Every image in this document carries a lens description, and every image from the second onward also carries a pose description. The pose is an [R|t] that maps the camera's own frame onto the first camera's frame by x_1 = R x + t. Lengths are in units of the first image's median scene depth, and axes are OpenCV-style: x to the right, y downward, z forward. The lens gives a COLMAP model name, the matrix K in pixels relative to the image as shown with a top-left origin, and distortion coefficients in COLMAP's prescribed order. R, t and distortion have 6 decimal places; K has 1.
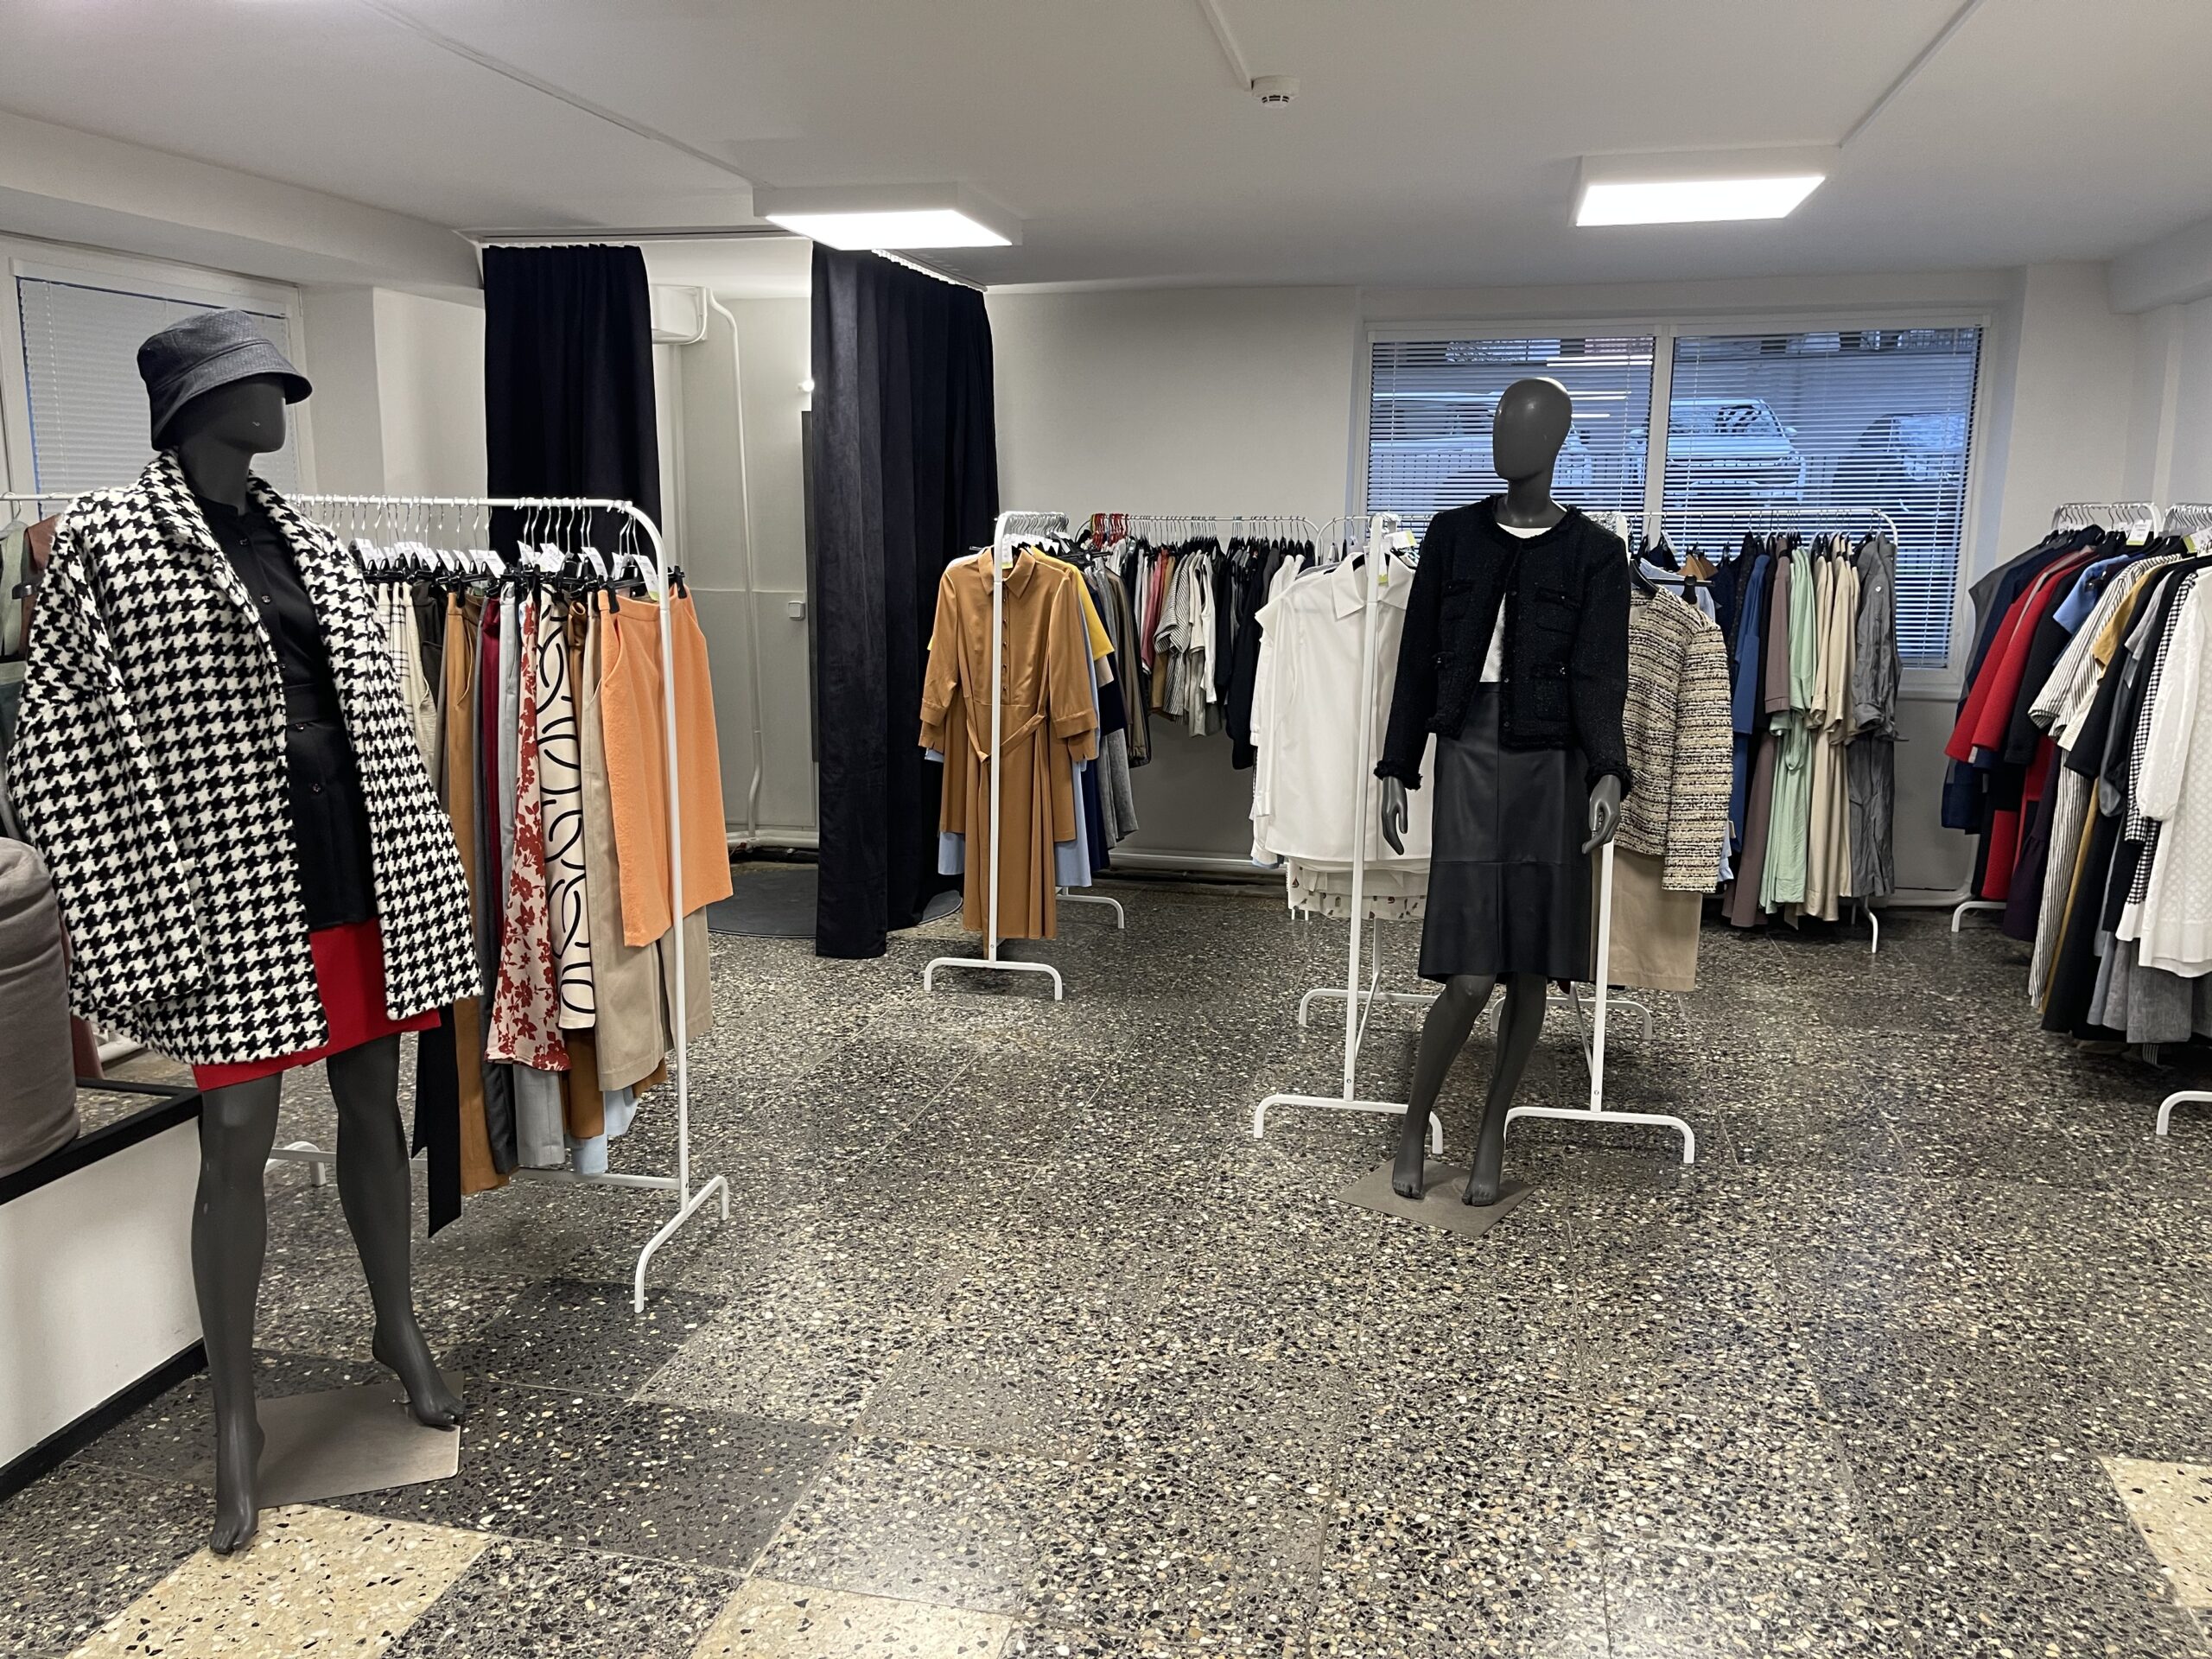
lens RADIAL K [[1686.8, 0, 1118.0], [0, 1686.8, 839.2], [0, 0, 1]] dist [0.057642, -0.062012]
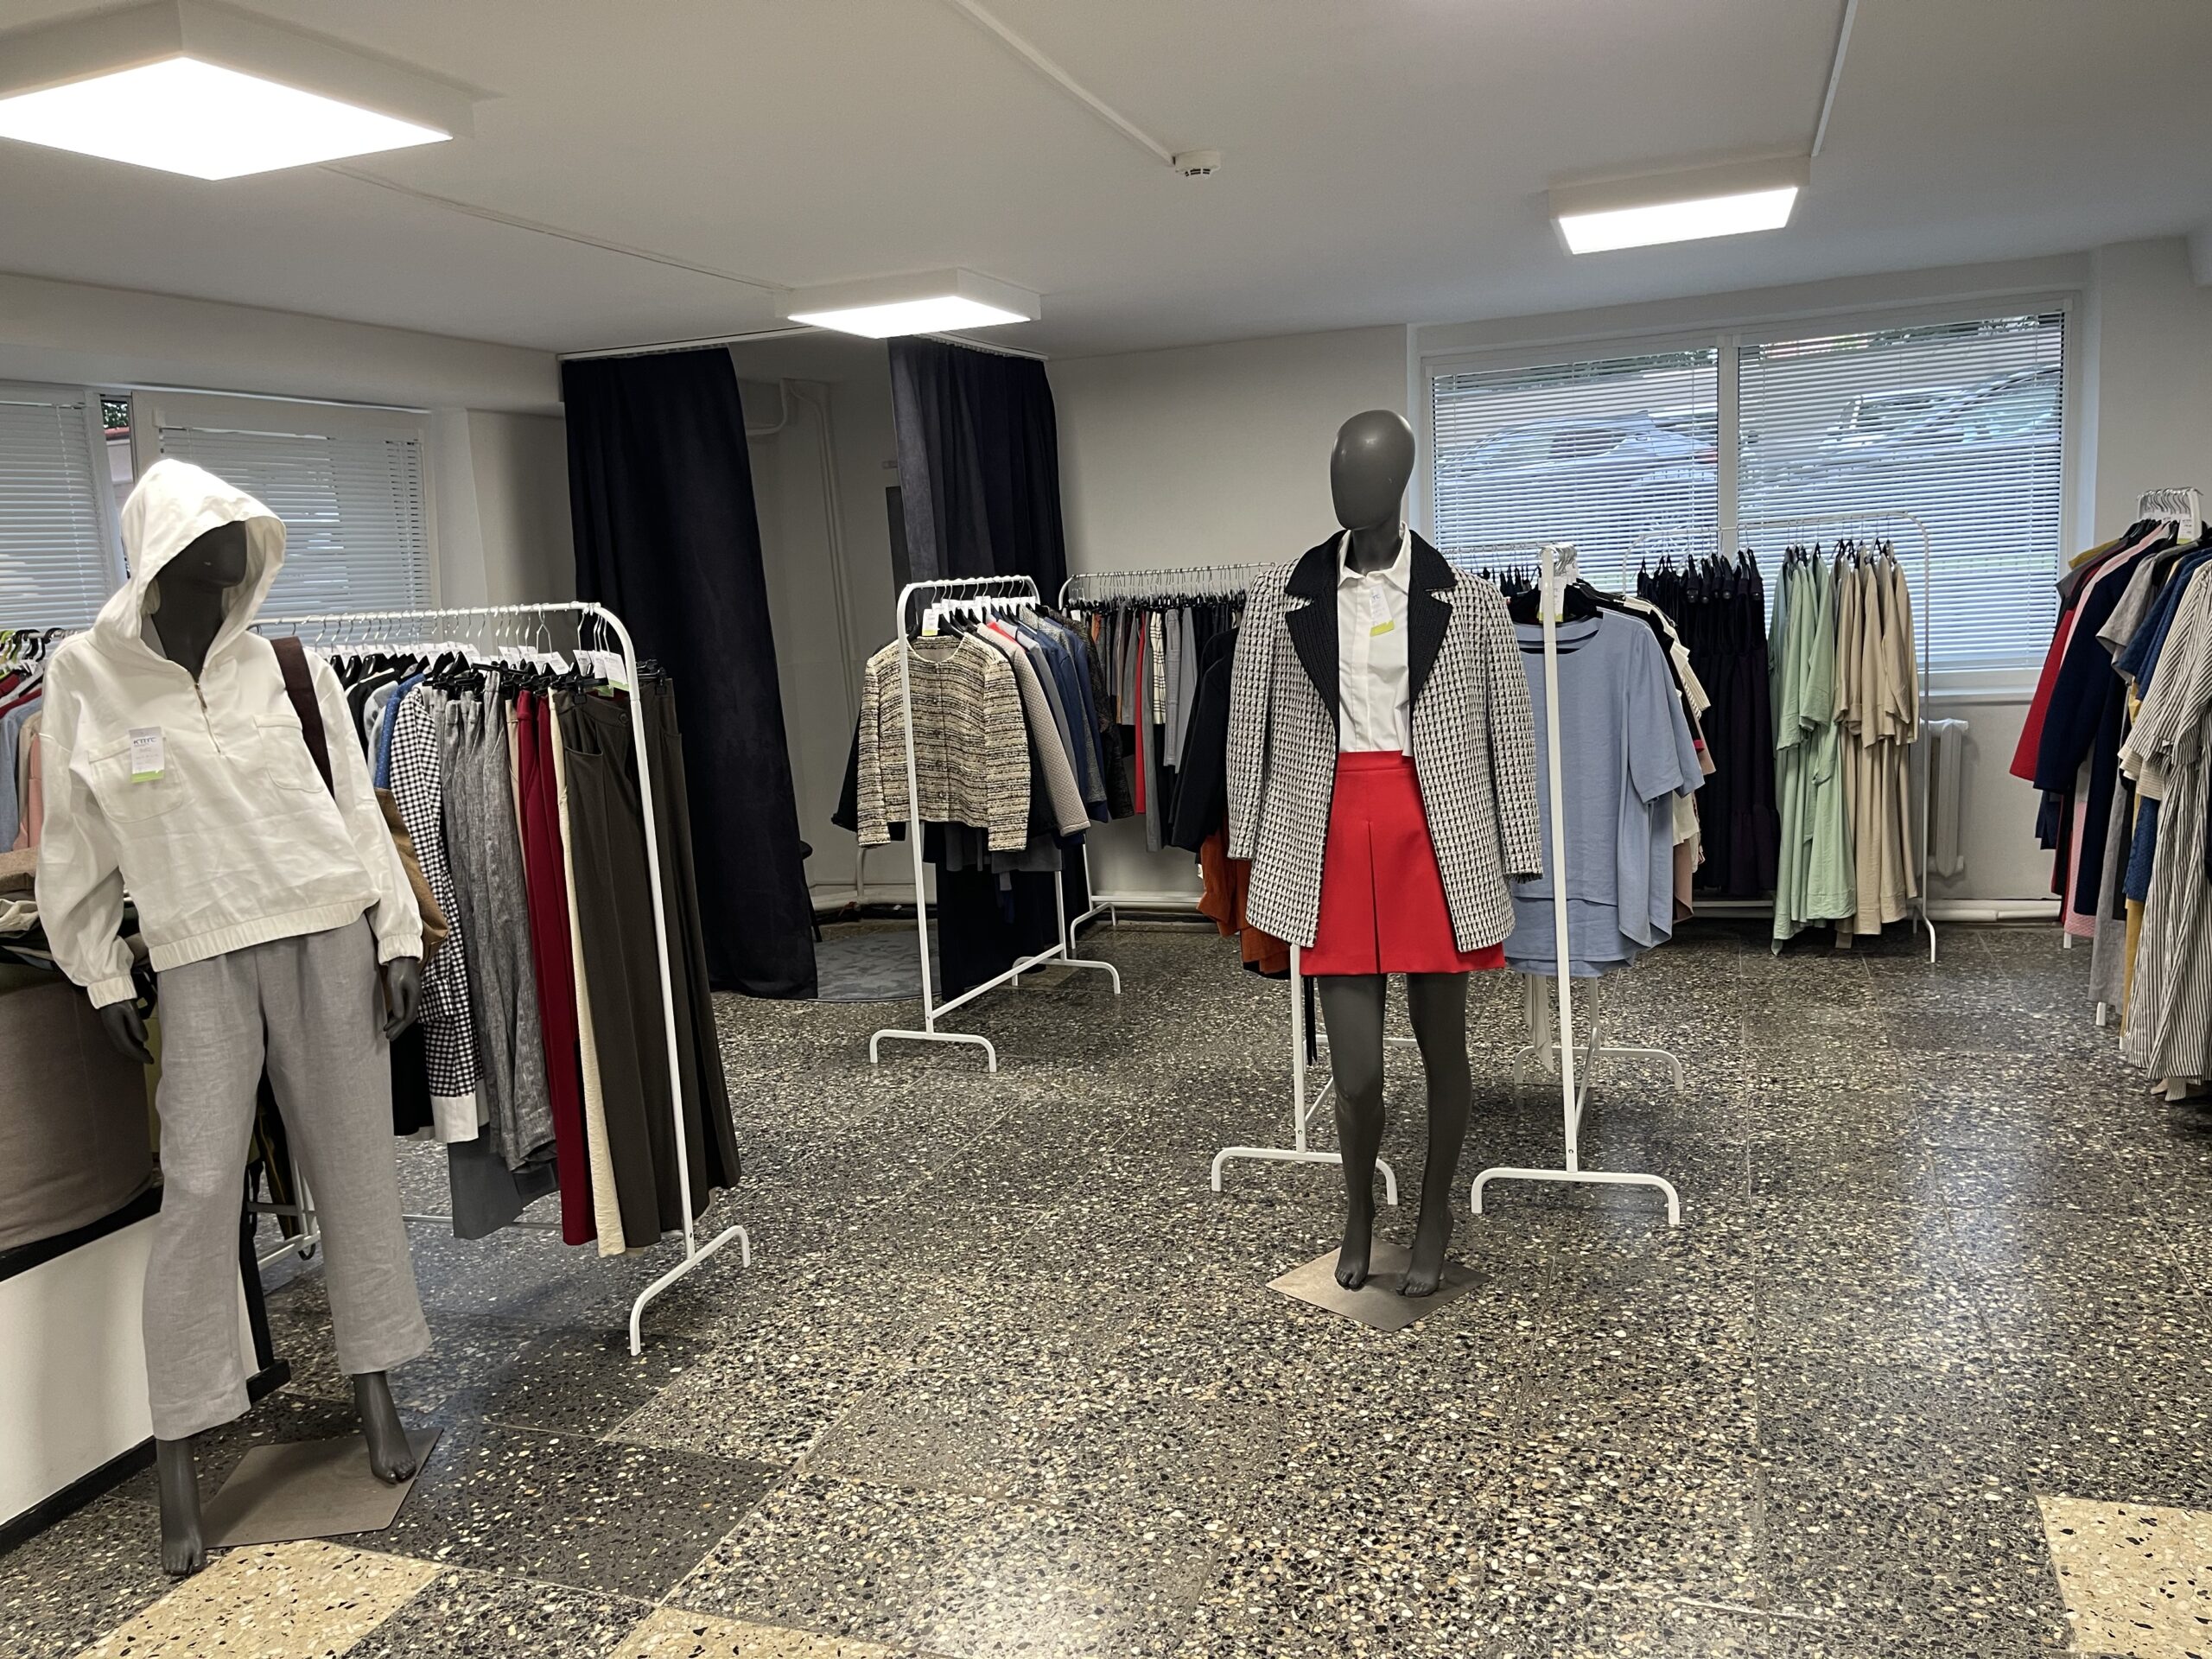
lens RADIAL K [[1686.8, 0, 1113.8], [0, 1686.8, 837.2], [0, 0, 1]] dist [0.057642, -0.062012]
pose [[0.990430, -0.047830, -0.129461, 0.183934], [0.044712, 0.998638, -0.026887, -0.006177], [0.130571, 0.020841, 0.991220, -0.028058]]
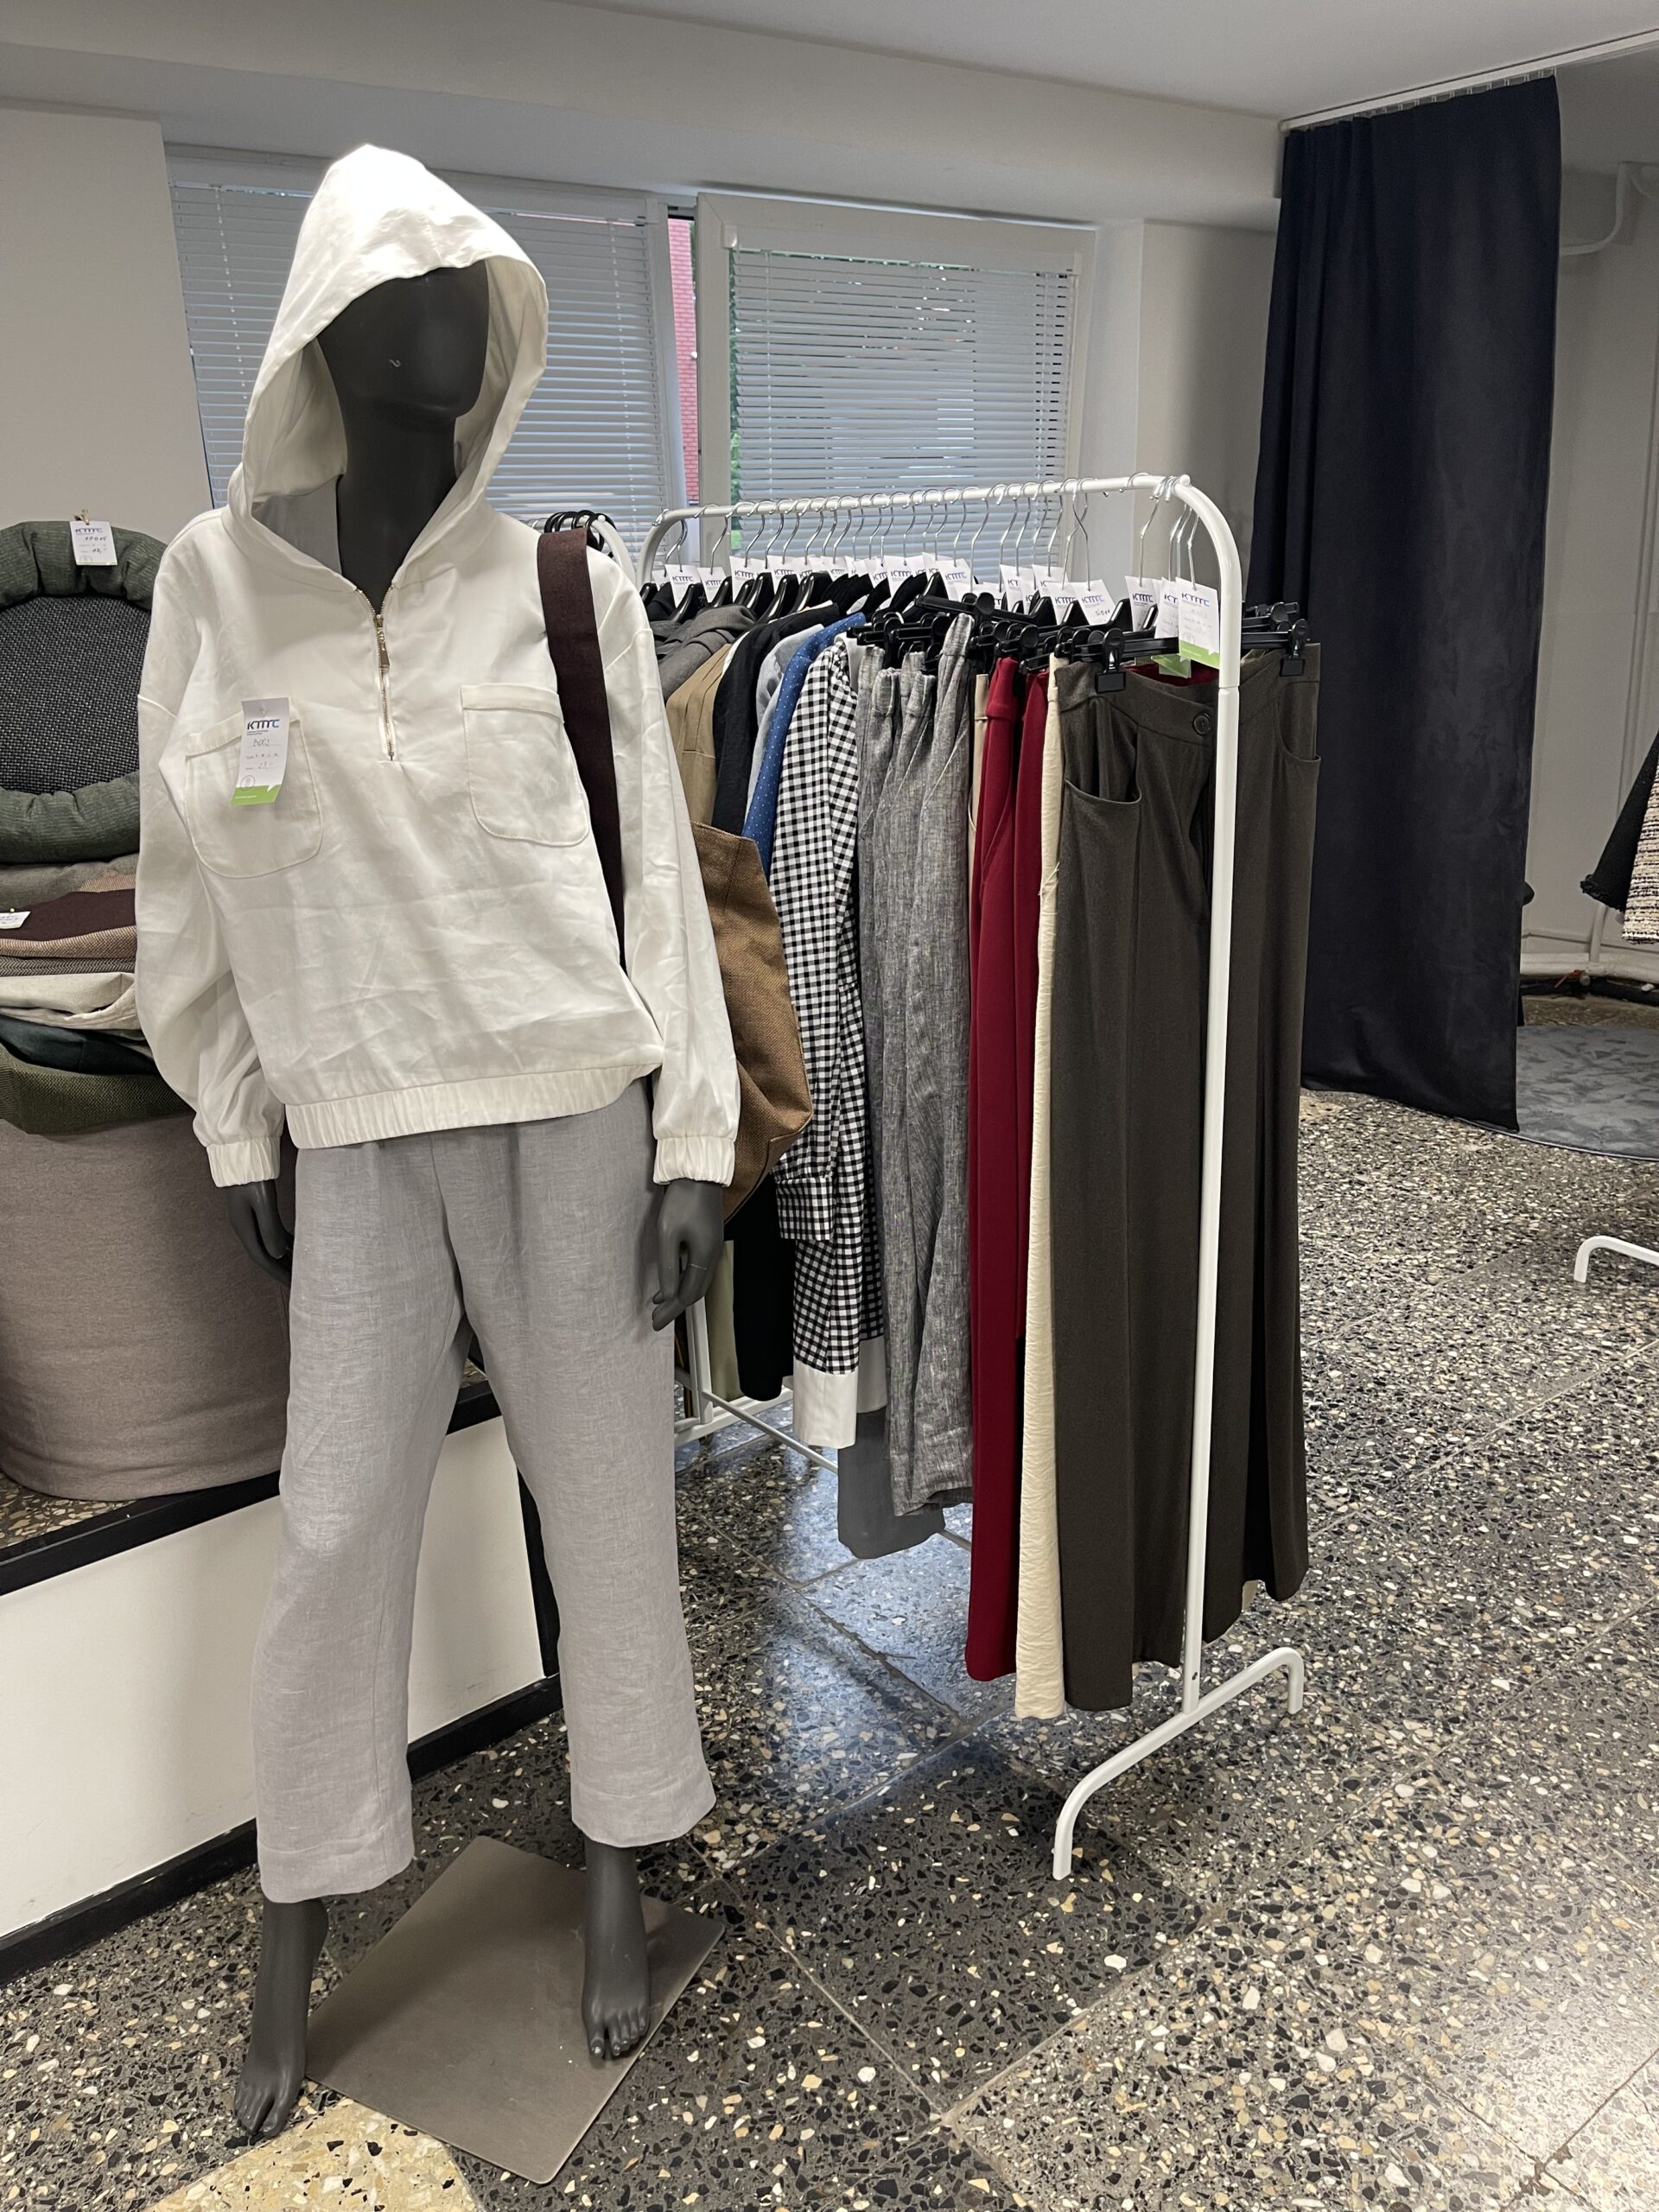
lens RADIAL K [[1686.8, 0, 819.3], [0, 1686.8, 1110.1], [0, 0, 1]] dist [0.057642, -0.062012]
pose [[0.767309, 0.163860, -0.619989, -0.018013], [-0.073948, 0.982963, 0.168273, -0.092420], [0.636999, -0.083271, 0.766354, 0.545682]]
